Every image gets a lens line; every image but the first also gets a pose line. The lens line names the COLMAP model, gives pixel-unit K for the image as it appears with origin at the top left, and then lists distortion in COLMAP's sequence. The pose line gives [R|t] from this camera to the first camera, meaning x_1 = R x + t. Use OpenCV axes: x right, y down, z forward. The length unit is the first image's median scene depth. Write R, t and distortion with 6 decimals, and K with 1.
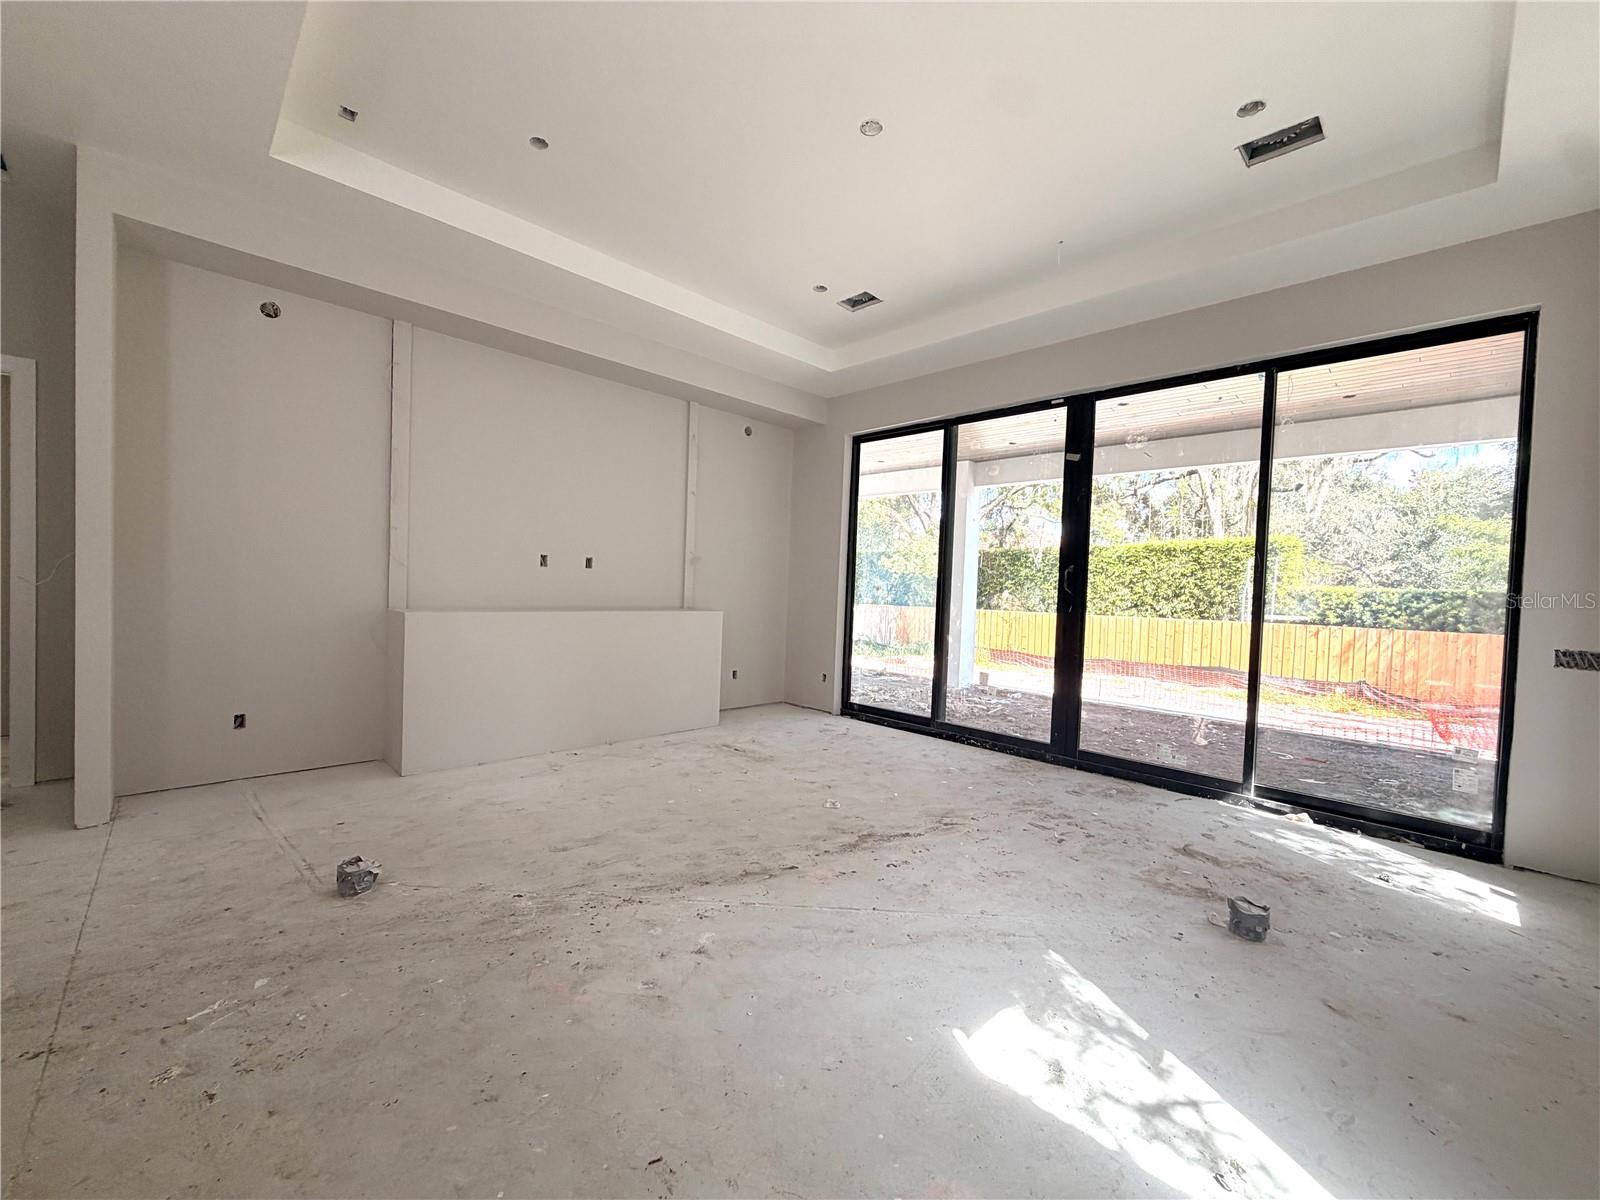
lens RADIAL K [[639.3, 0, 799.4], [0, 639.3, 601.4], [0, 0, 1]] dist [0.001599, 0.000324]
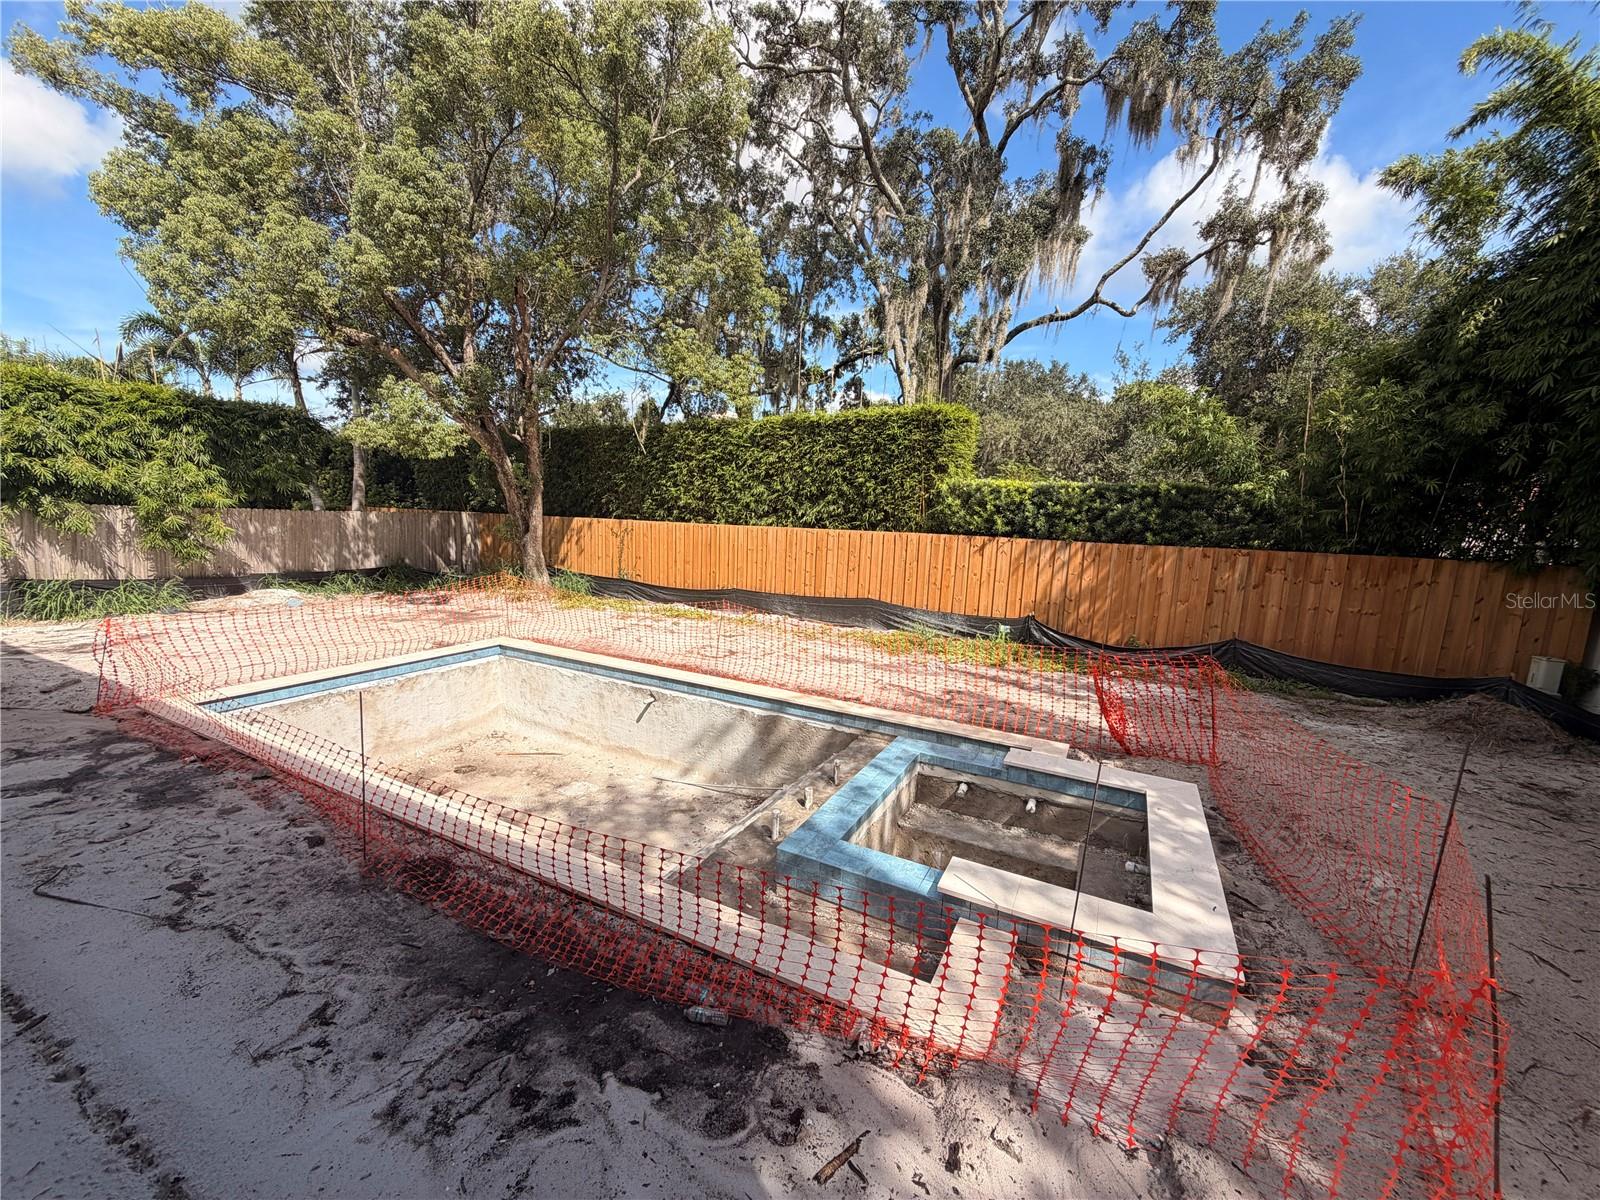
lens RADIAL K [[639.3, 0, 798.7], [0, 639.3, 605.2], [0, 0, 1]] dist [0.001599, 0.000324]
pose [[0.950087, -0.043980, 0.308869, 0.391906], [0.000910, 0.990400, 0.138225, 0.015179], [-0.311983, -0.131045, 0.941007, 0.392381]]
